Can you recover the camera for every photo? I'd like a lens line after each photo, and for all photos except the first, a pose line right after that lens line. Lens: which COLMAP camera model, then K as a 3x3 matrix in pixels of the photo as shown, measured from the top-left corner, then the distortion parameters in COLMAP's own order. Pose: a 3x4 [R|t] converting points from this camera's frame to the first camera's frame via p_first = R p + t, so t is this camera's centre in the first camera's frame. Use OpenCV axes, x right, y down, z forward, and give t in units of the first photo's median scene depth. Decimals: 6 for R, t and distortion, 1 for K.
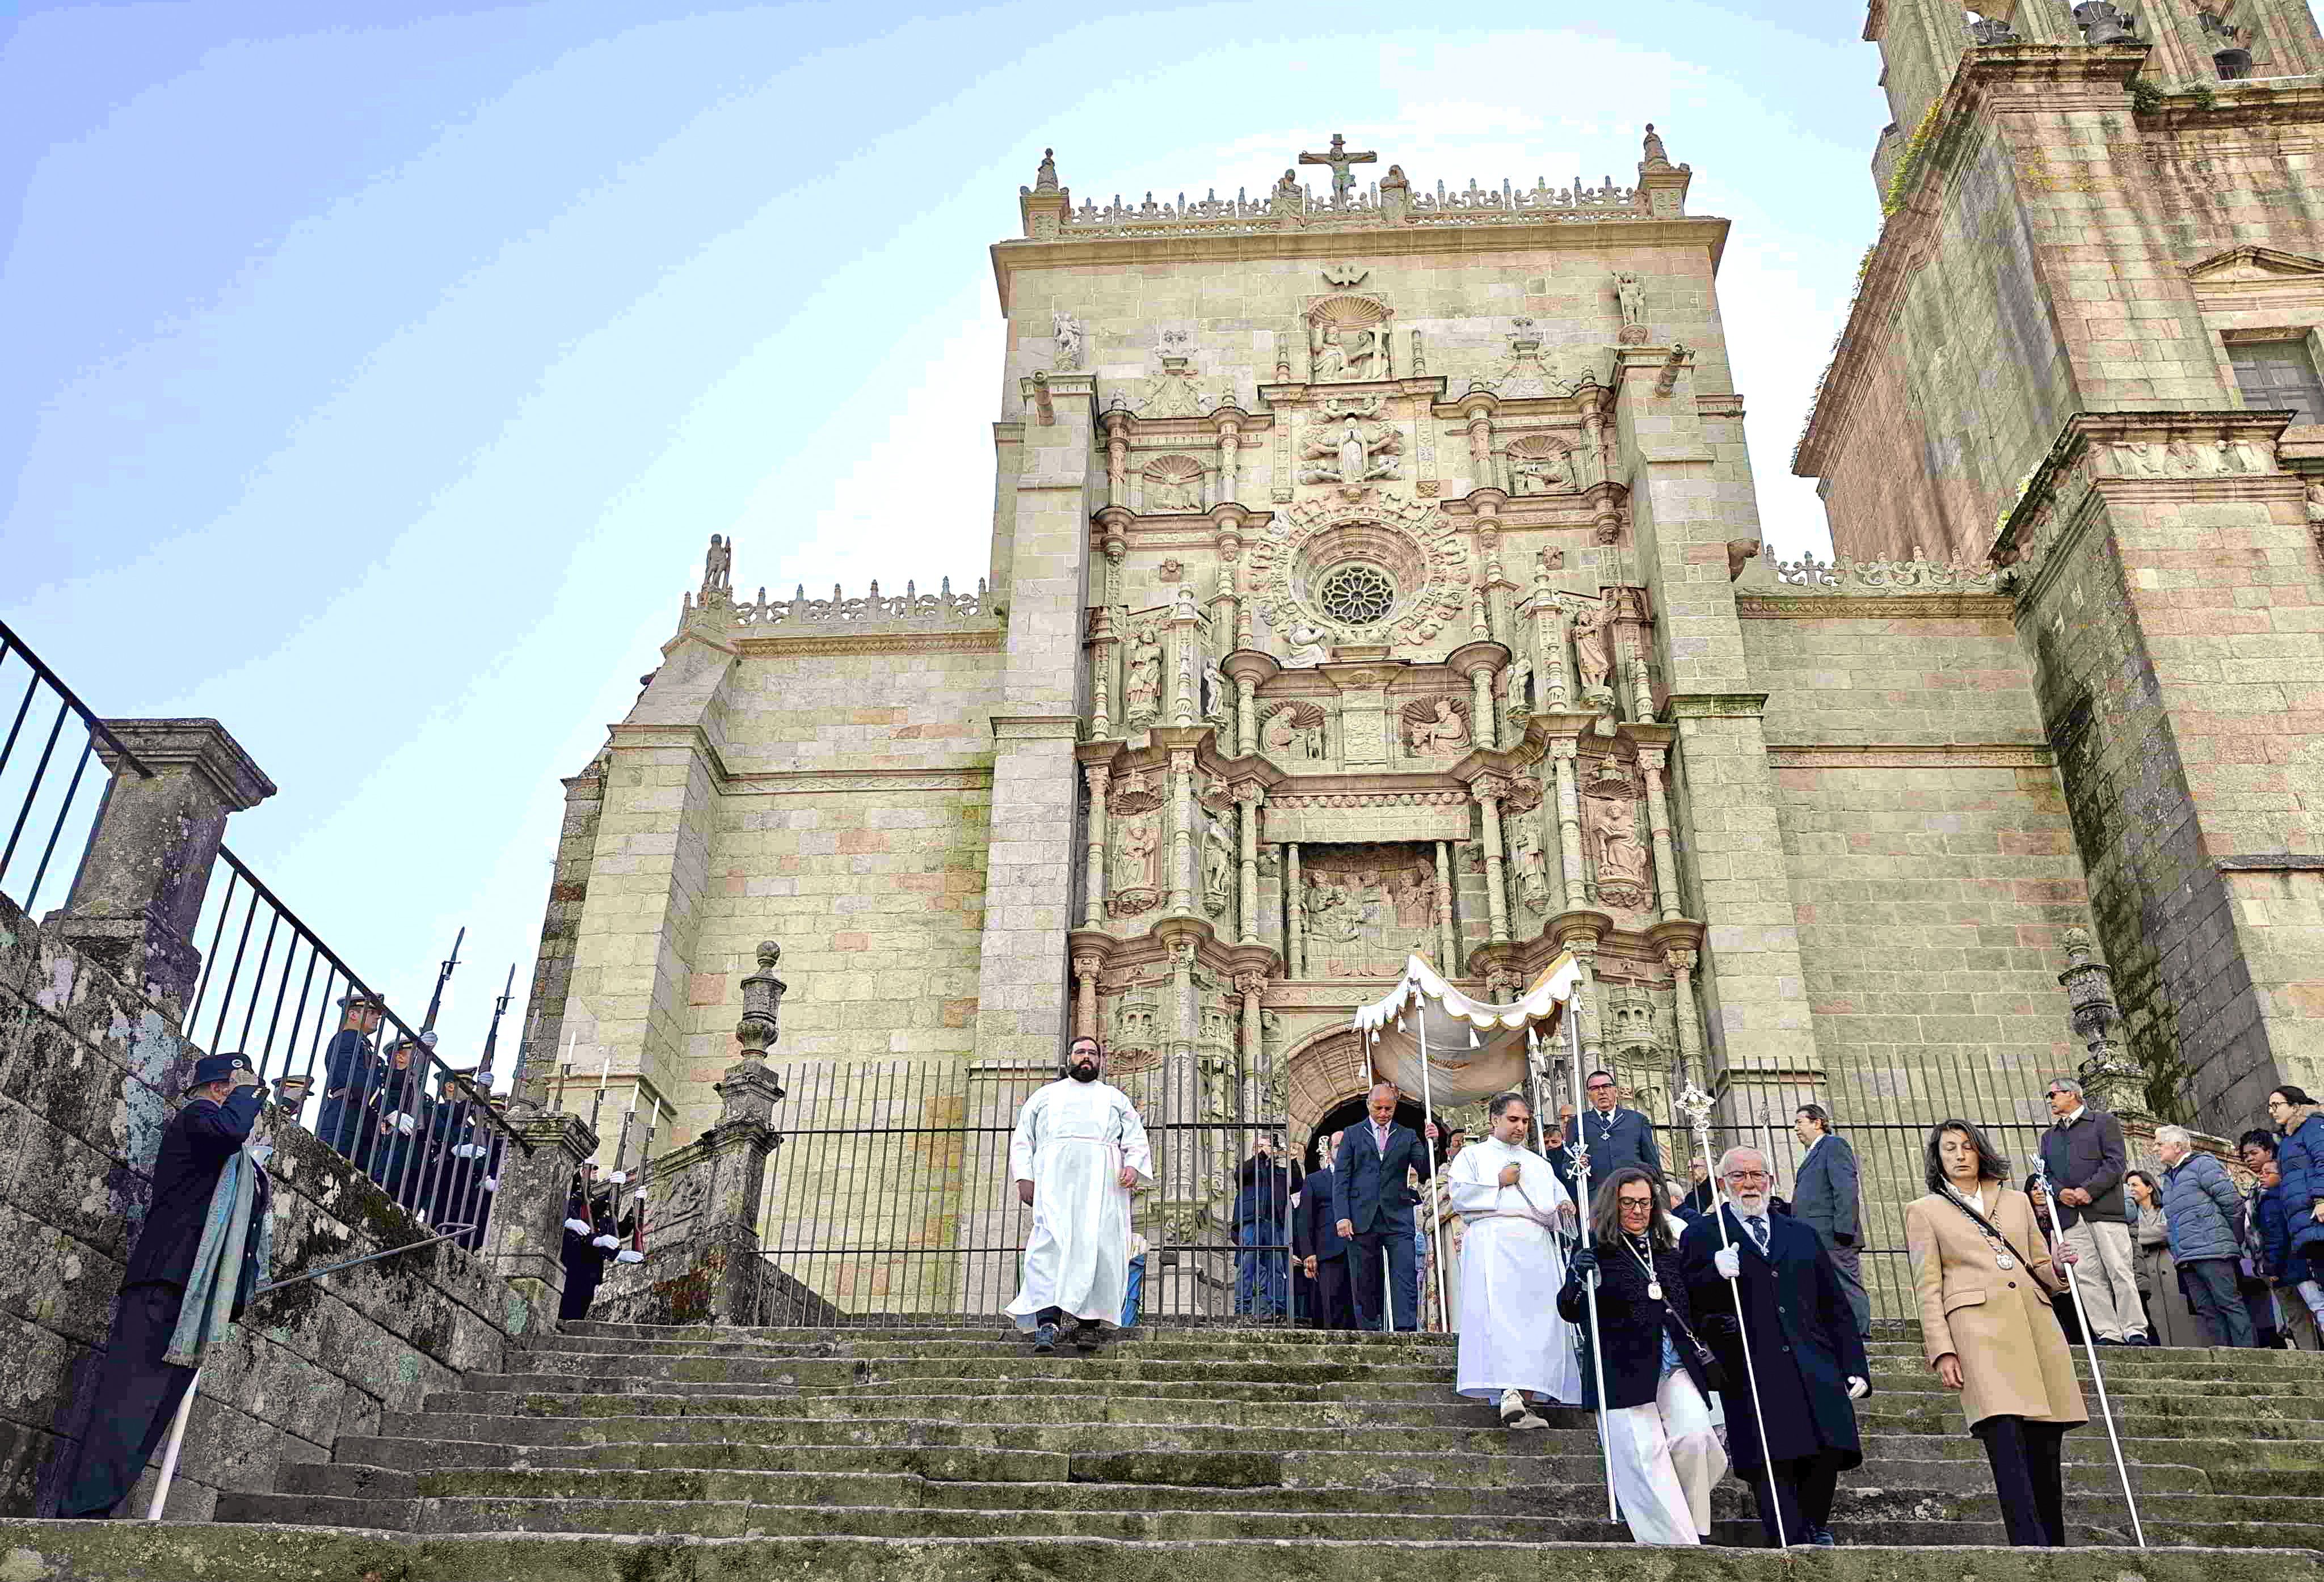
lens RADIAL K [[1690.1, 0, 1140.2], [0, 1690.1, 871.7], [0, 0, 1]] dist [0.148712, -0.261185]
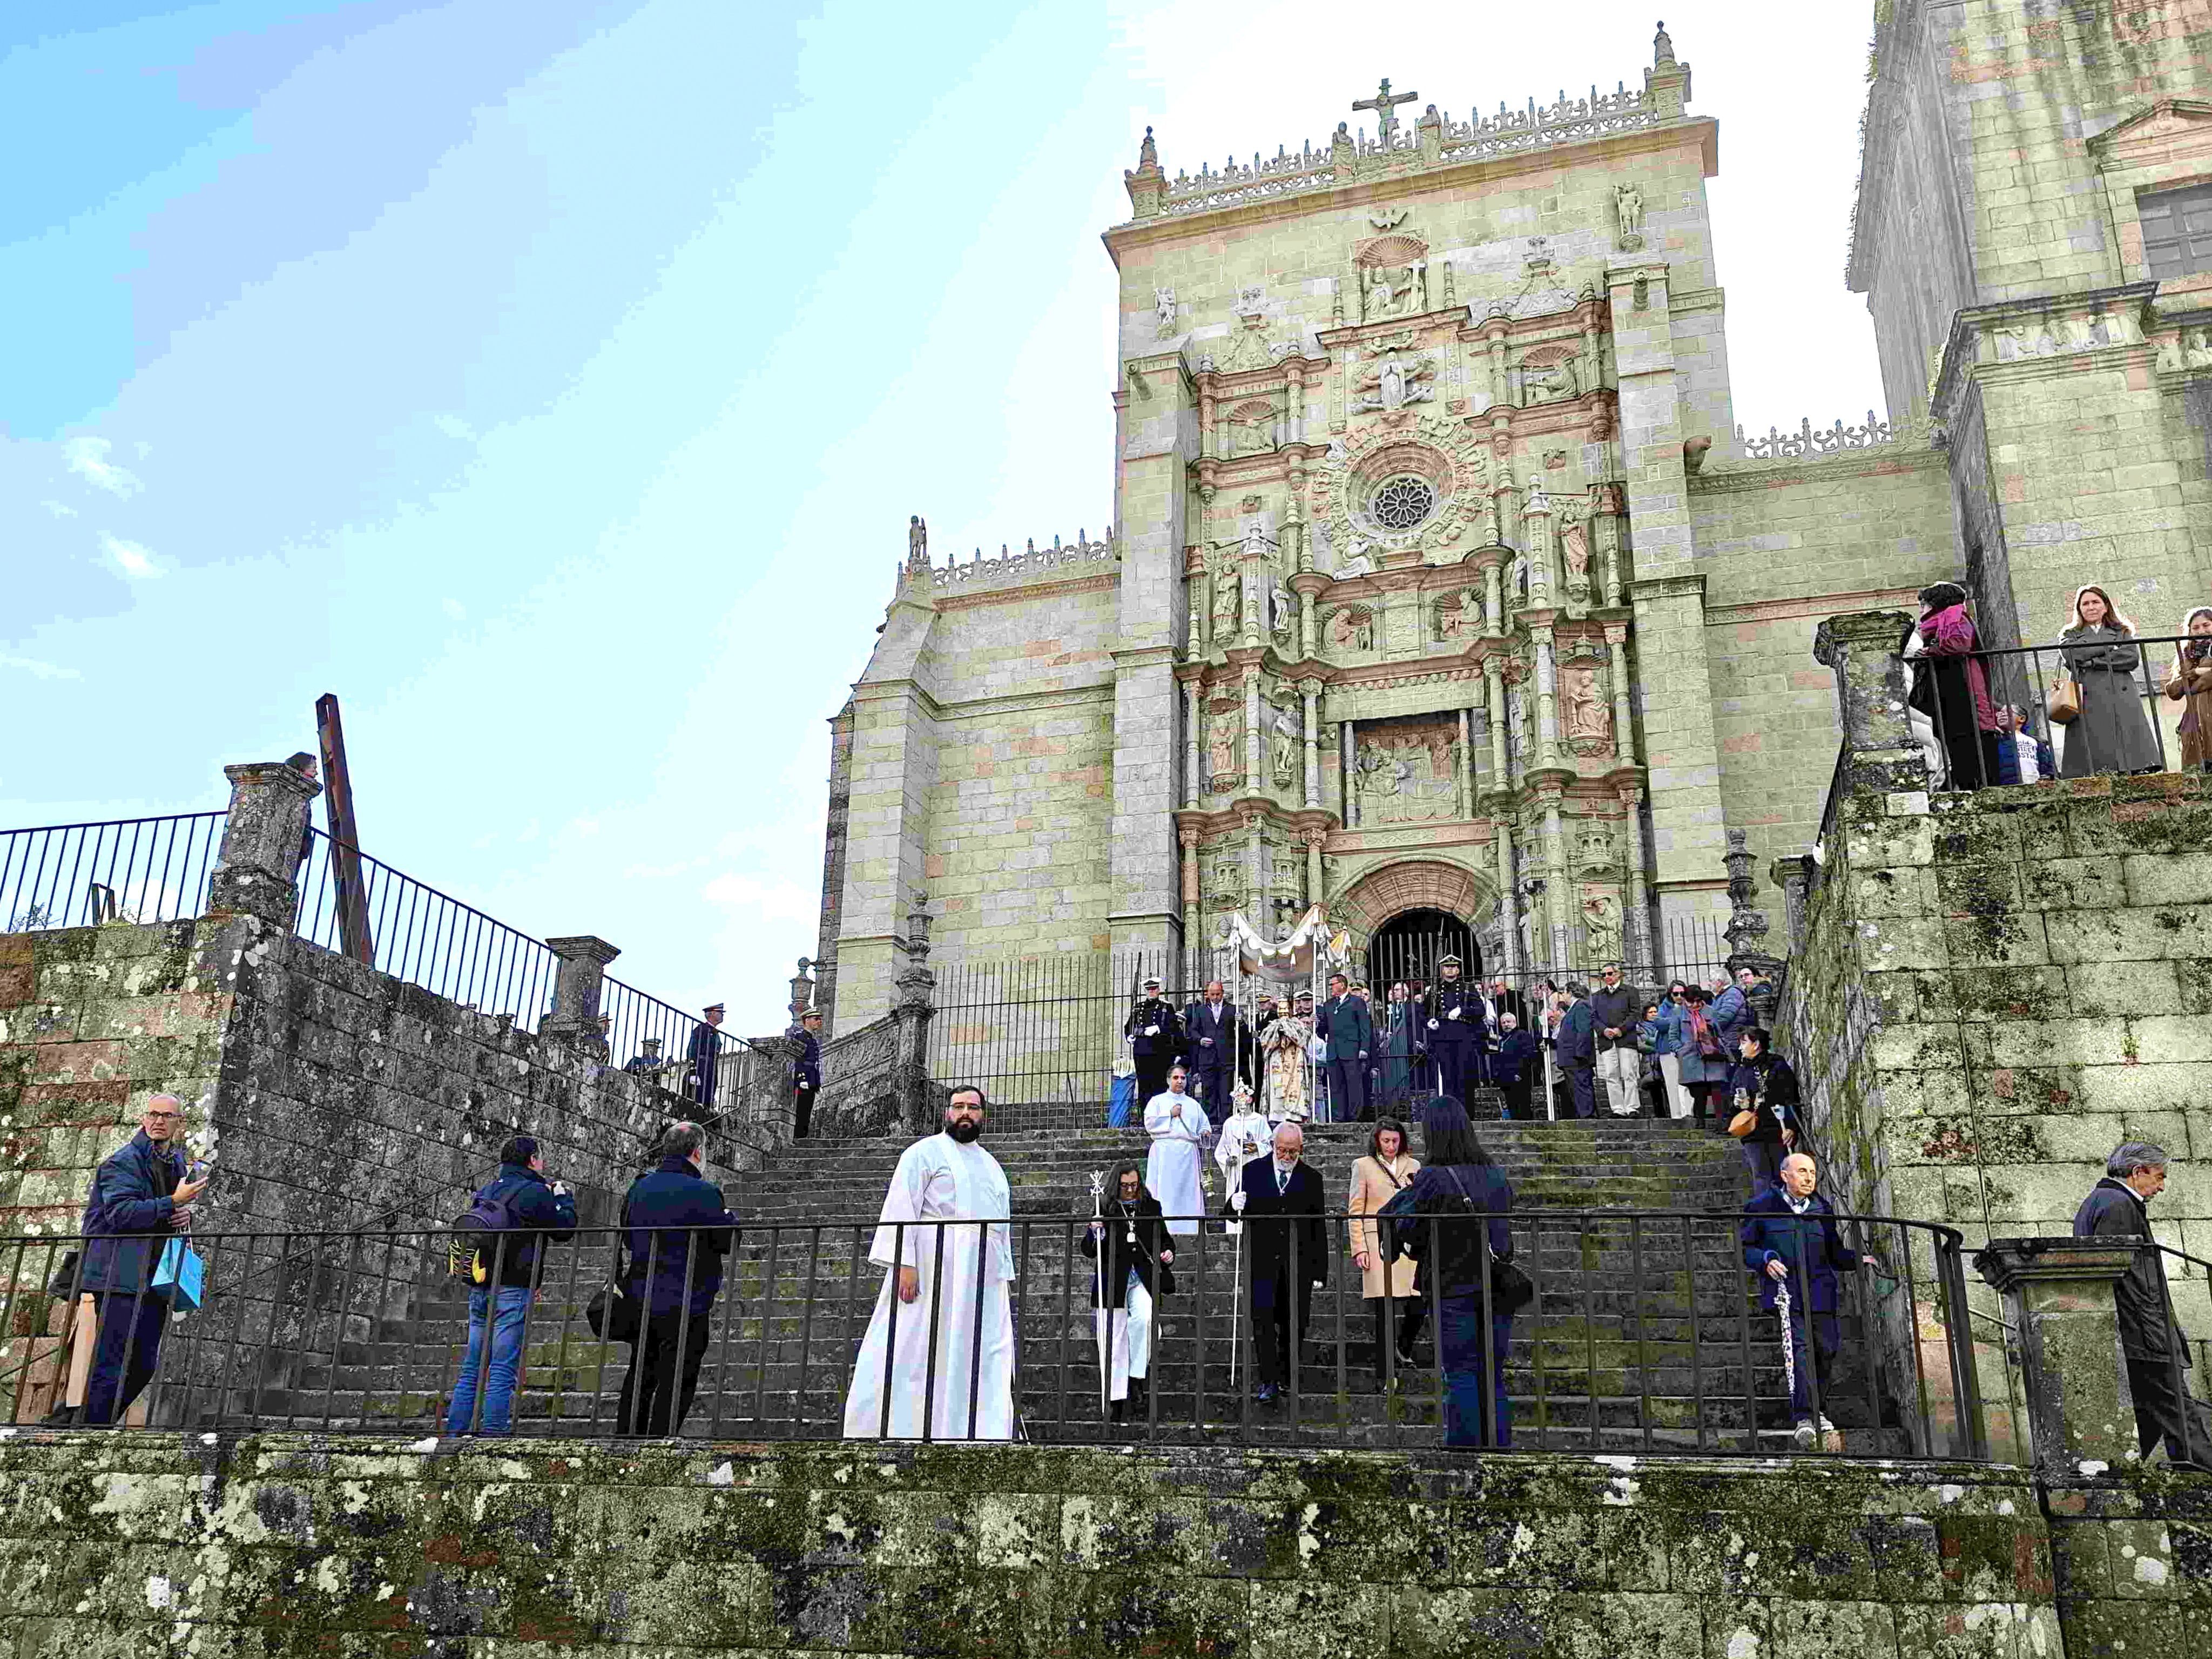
lens RADIAL K [[1670.3, 0, 1106.0], [0, 1670.3, 829.5], [0, 0, 1]] dist [0.121004, -0.214684]
pose [[0.971405, -0.081507, -0.223000, 0.182989], [0.111925, 0.985524, 0.127342, -0.115368], [0.209392, -0.148659, 0.966465, -0.291184]]
